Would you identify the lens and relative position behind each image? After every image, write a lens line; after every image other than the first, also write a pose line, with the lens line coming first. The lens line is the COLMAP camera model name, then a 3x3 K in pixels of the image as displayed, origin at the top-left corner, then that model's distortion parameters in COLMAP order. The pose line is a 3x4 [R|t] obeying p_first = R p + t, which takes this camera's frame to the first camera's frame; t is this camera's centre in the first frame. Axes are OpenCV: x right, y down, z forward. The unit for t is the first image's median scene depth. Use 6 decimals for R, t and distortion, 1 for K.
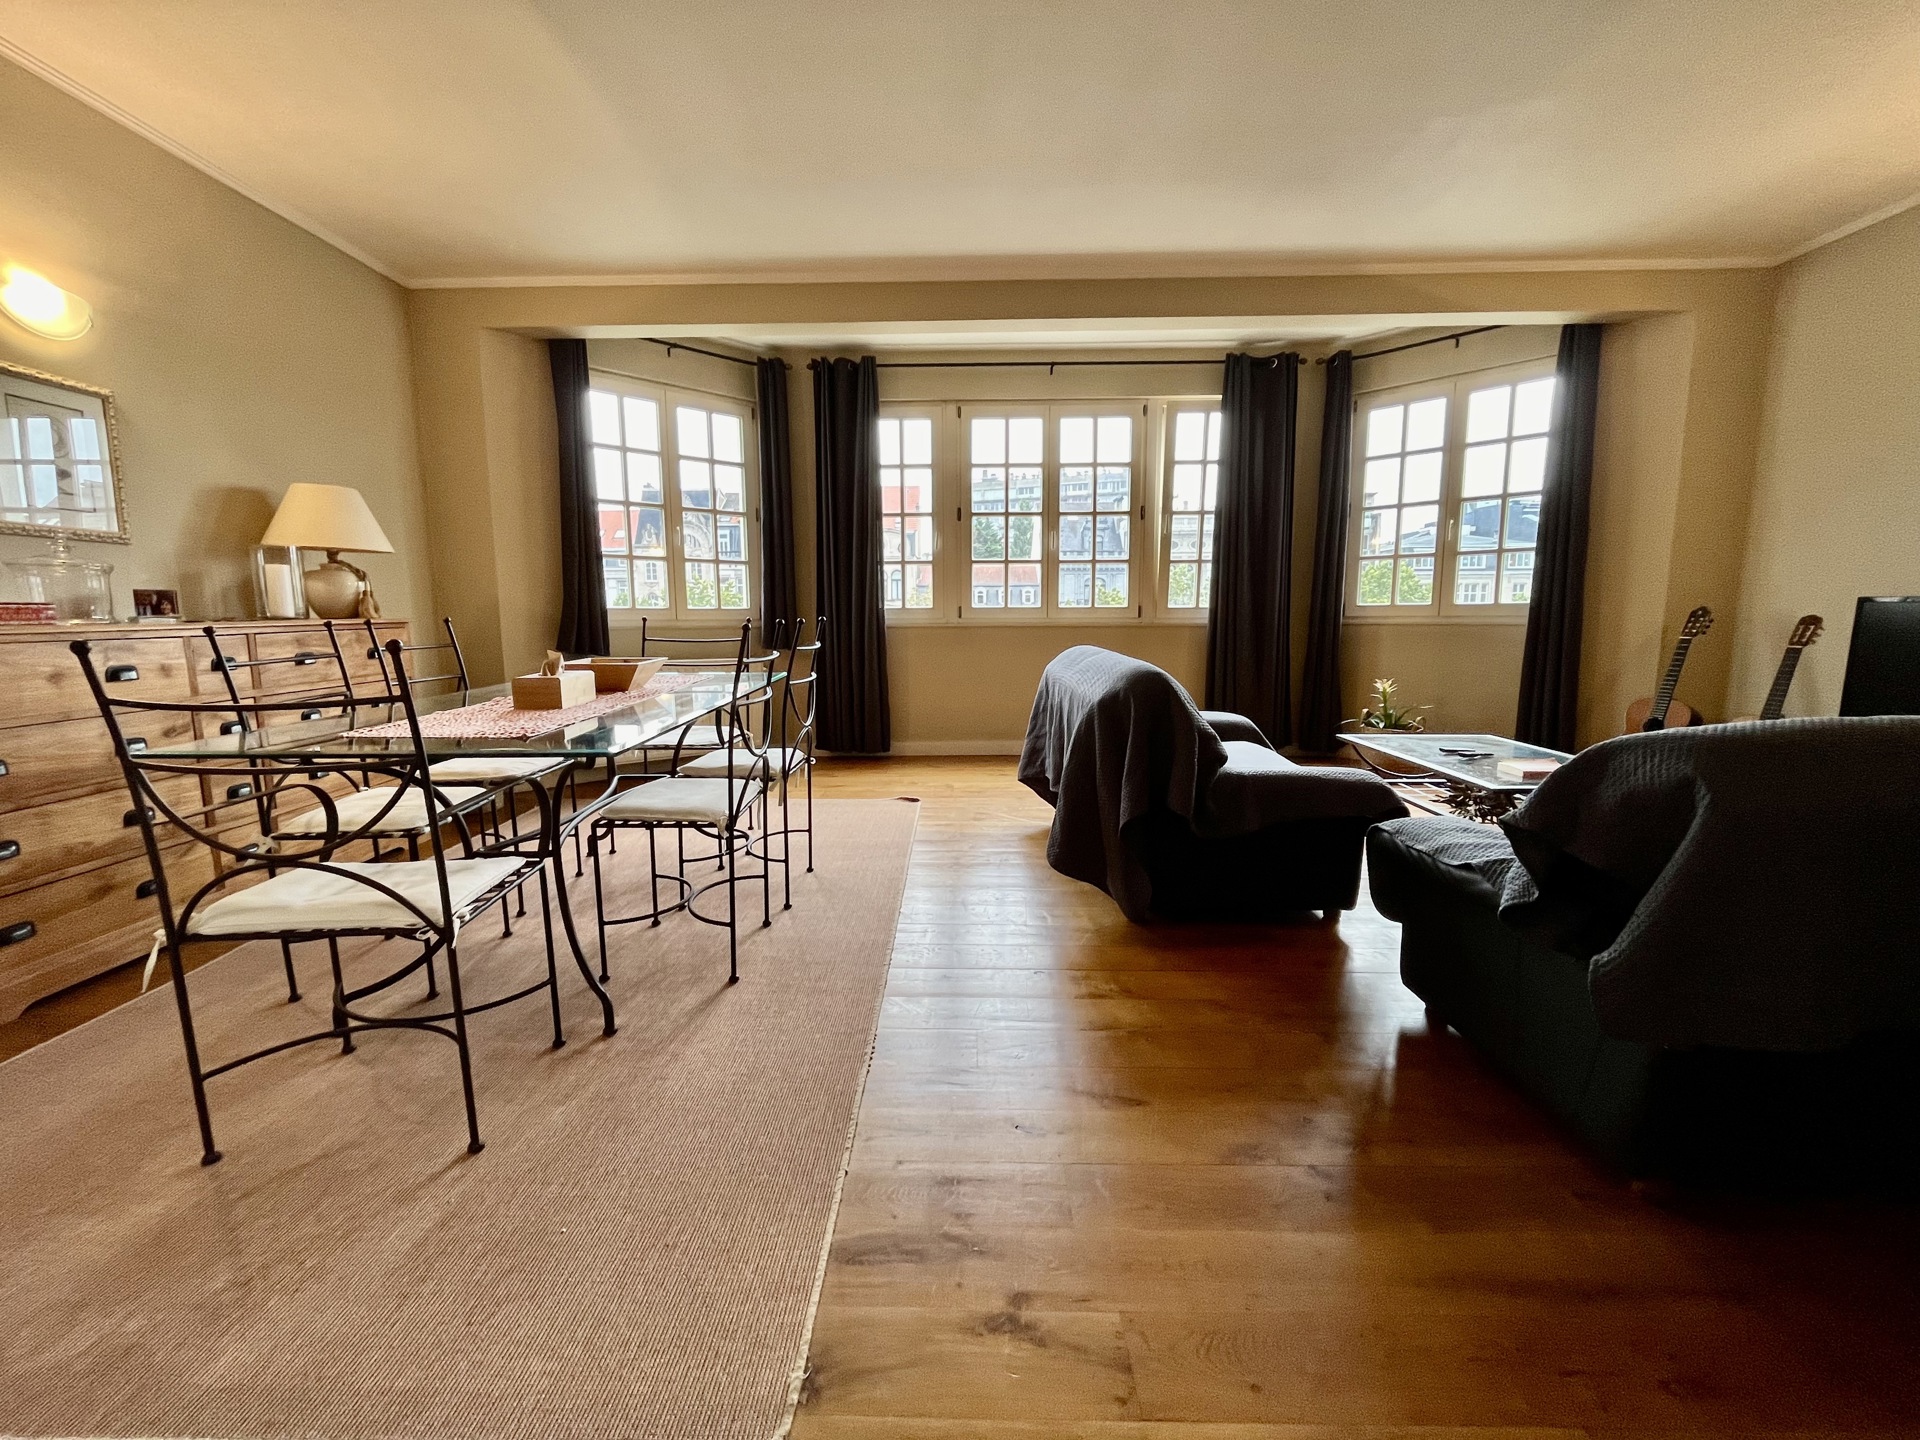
lens RADIAL K [[774.9, 0, 957.9], [0, 774.9, 716.4], [0, 0, 1]] dist [-0.003736, 0.000015]
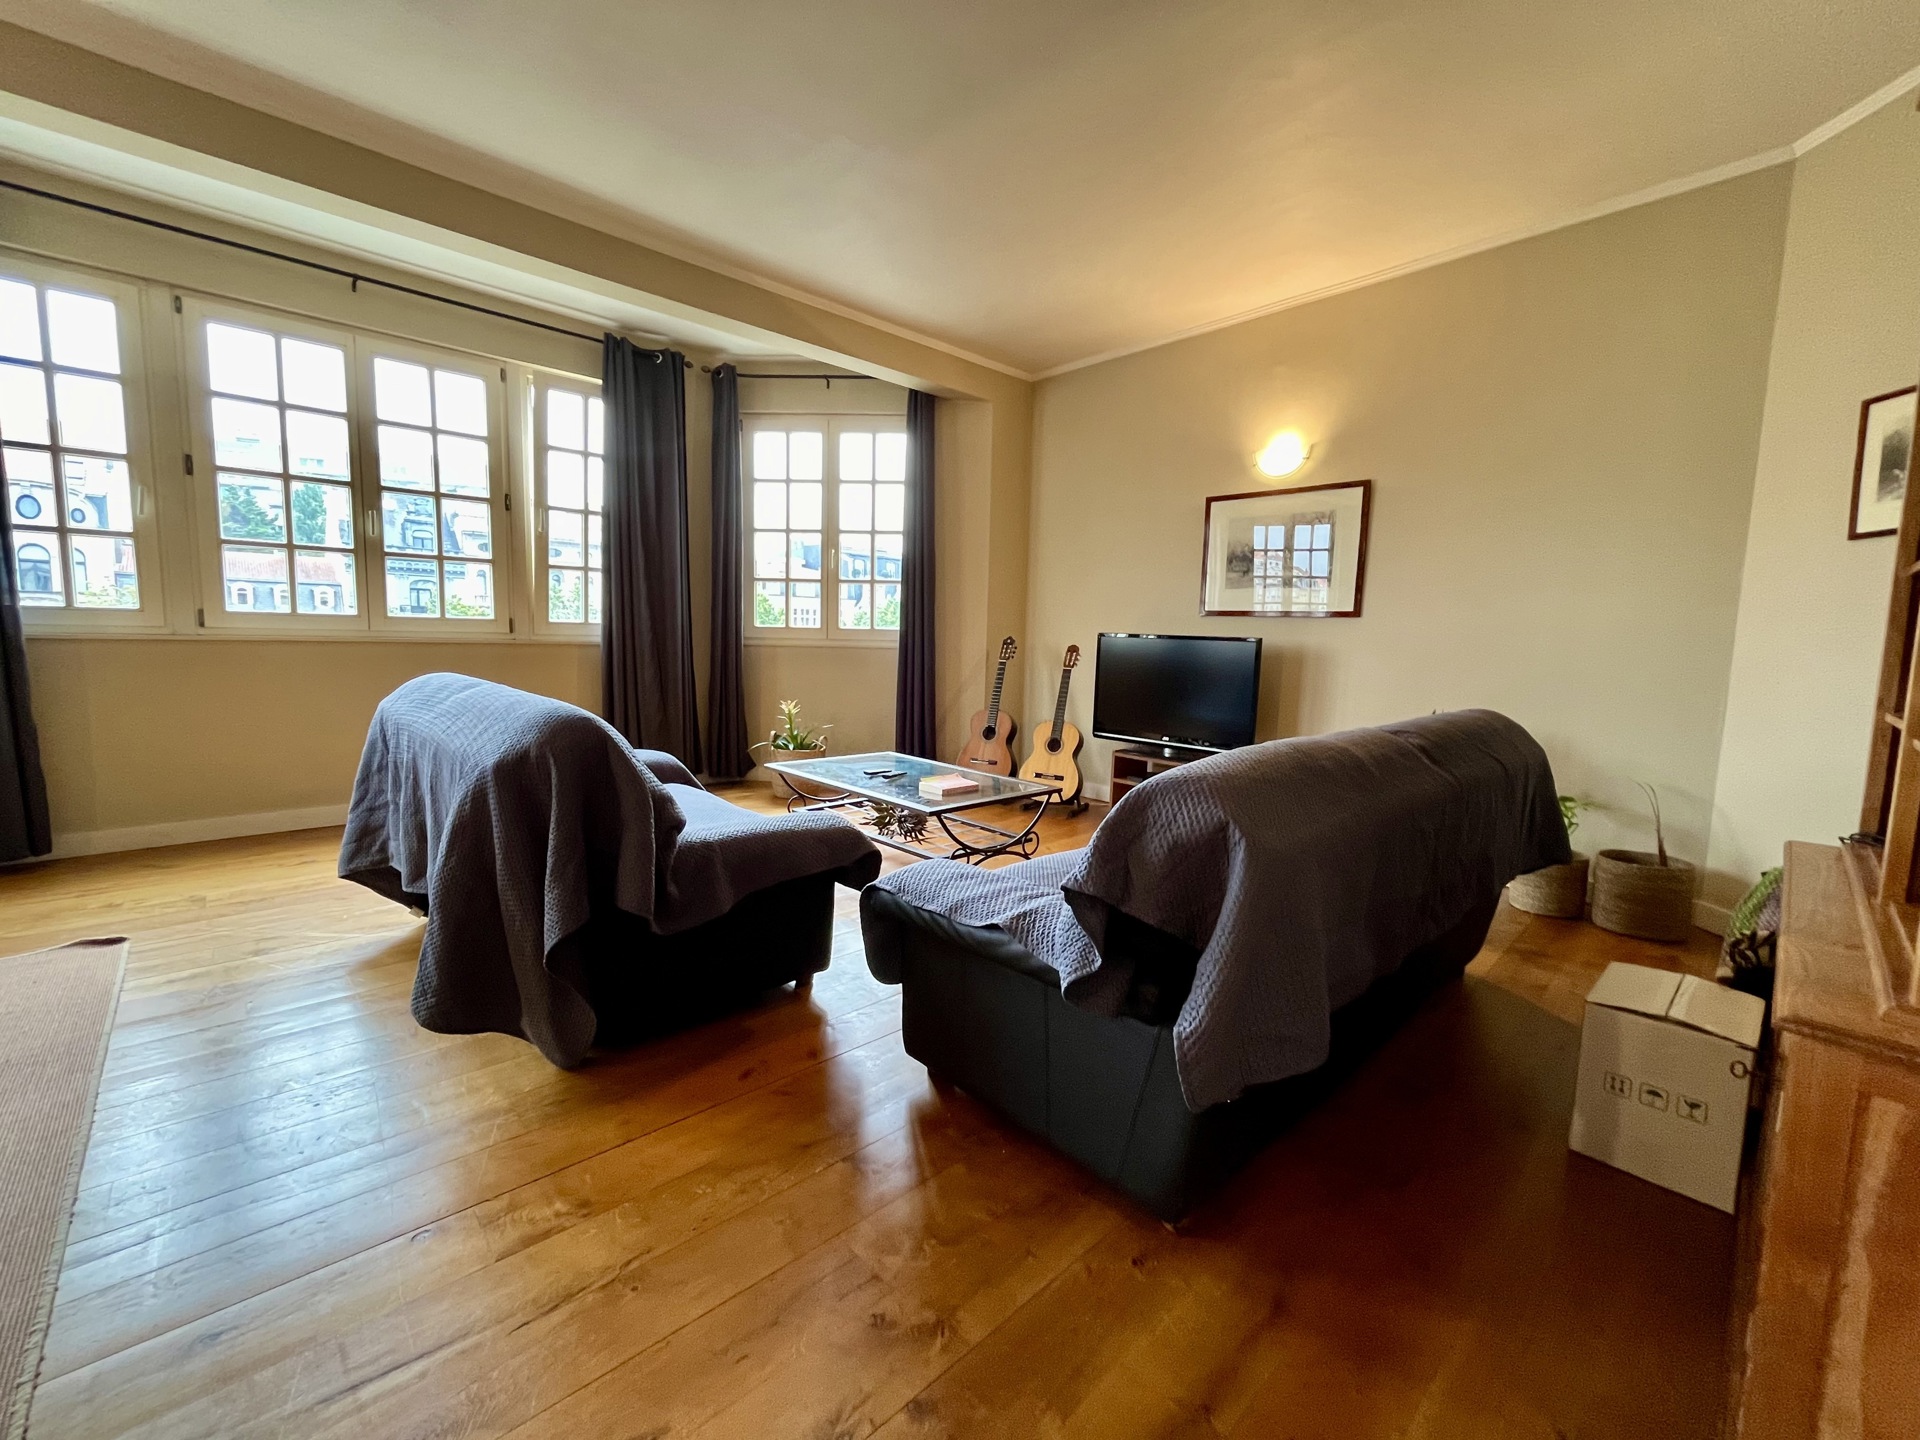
lens RADIAL K [[774.9, 0, 947.8], [0, 774.9, 718.2], [0, 0, 1]] dist [-0.003736, 0.000015]
pose [[0.721326, -0.051035, 0.690713, 0.003586], [0.062767, 0.997995, 0.008191, -0.023287], [-0.689746, 0.037446, 0.723083, 0.145501]]
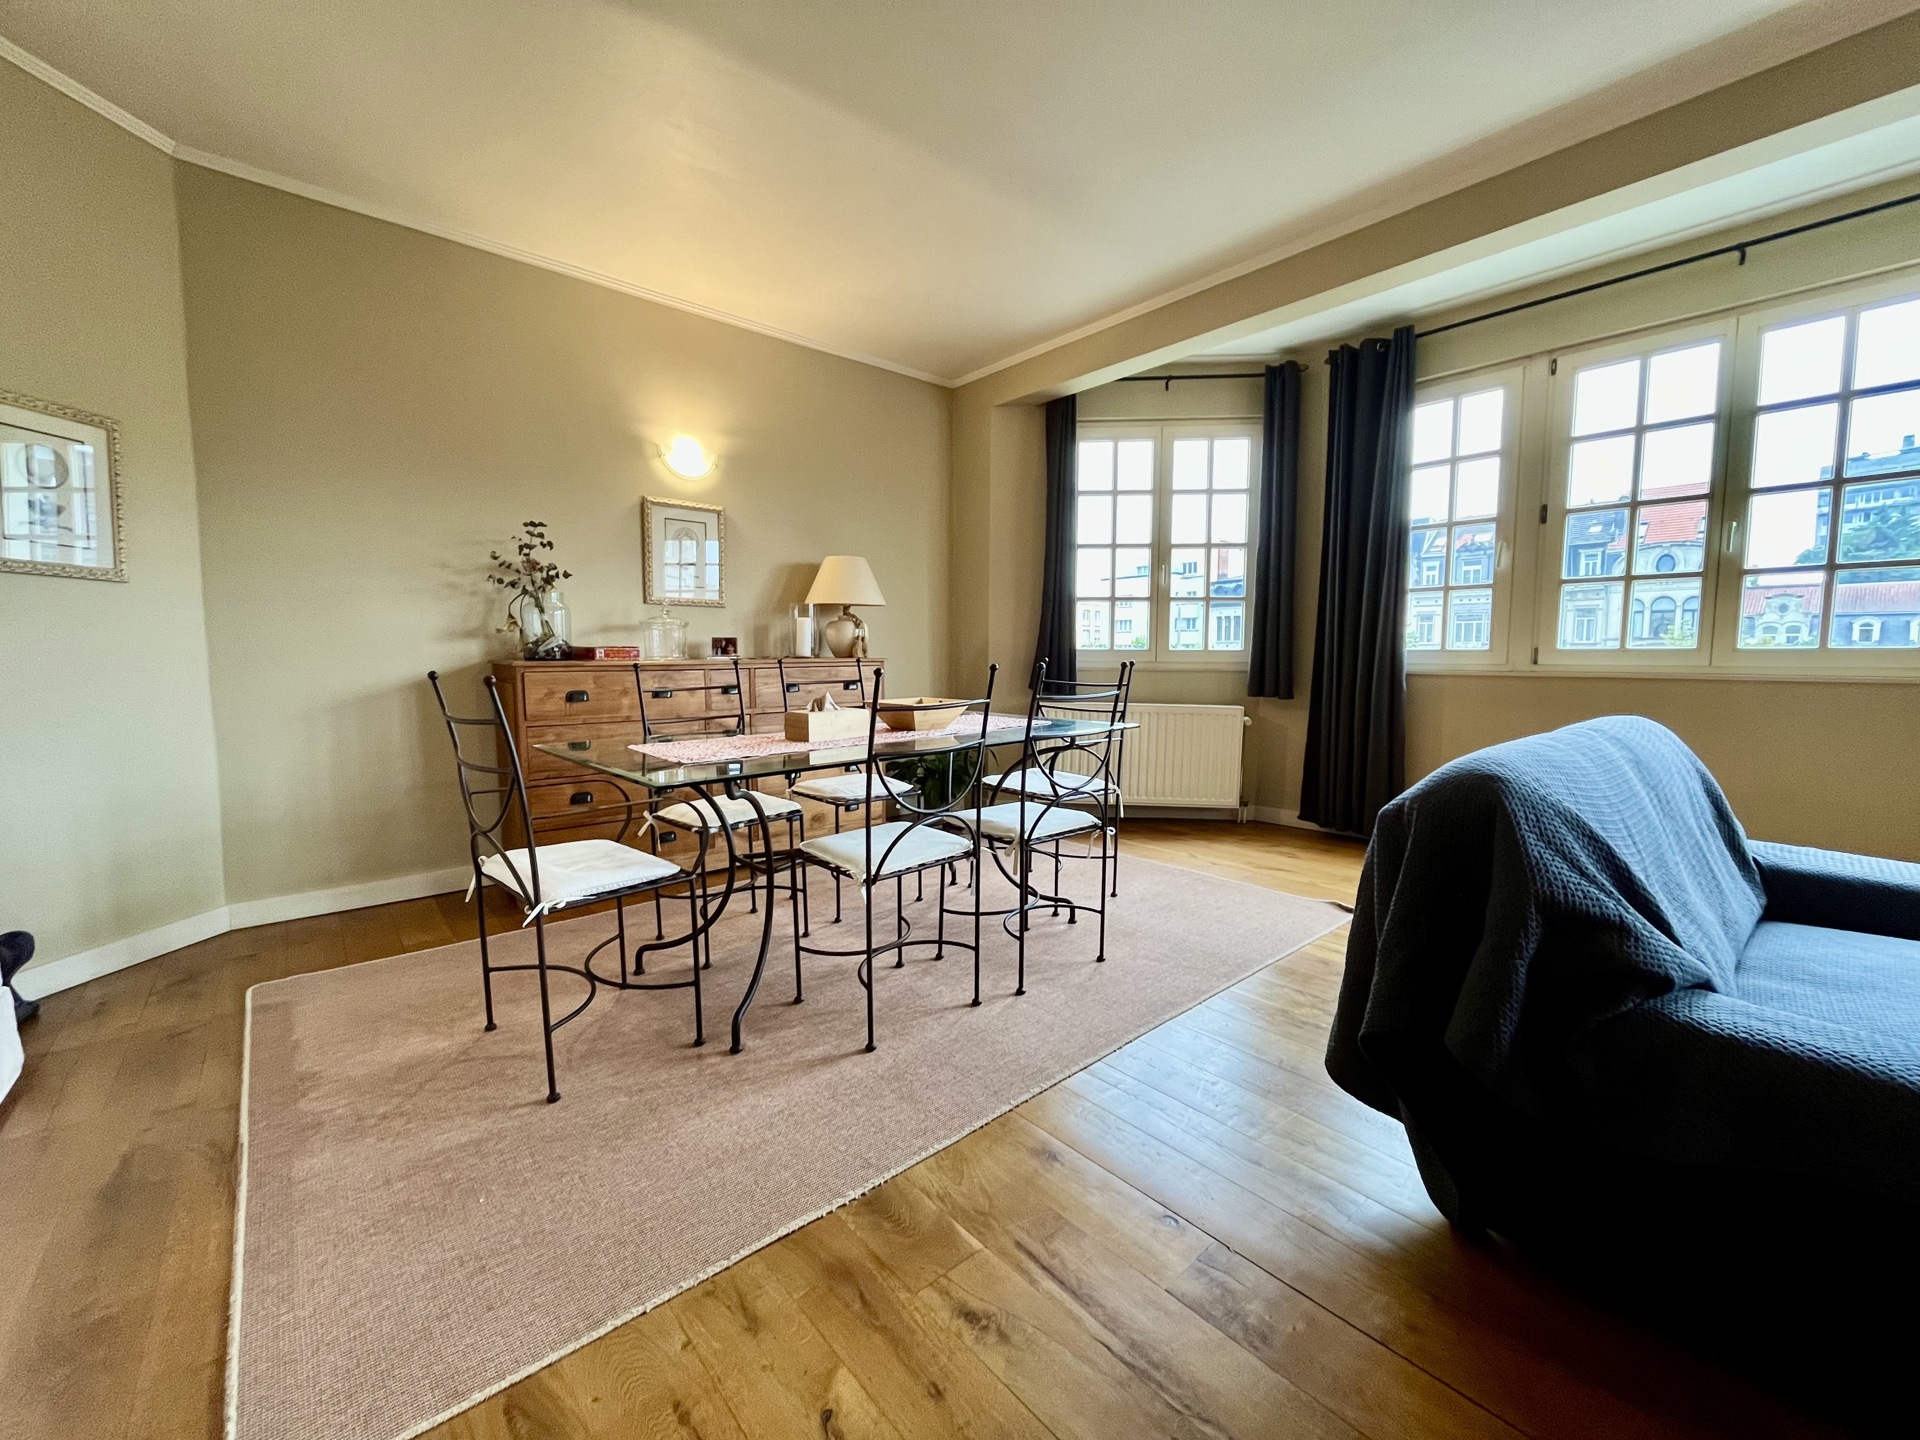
lens RADIAL K [[774.9, 0, 959.3], [0, 774.9, 722.2], [0, 0, 1]] dist [-0.003736, 0.000015]
pose [[0.665470, 0.071326, -0.743009, 0.226670], [-0.103487, 0.994627, 0.002793, -0.032620], [0.739216, 0.075033, 0.669275, 0.215357]]
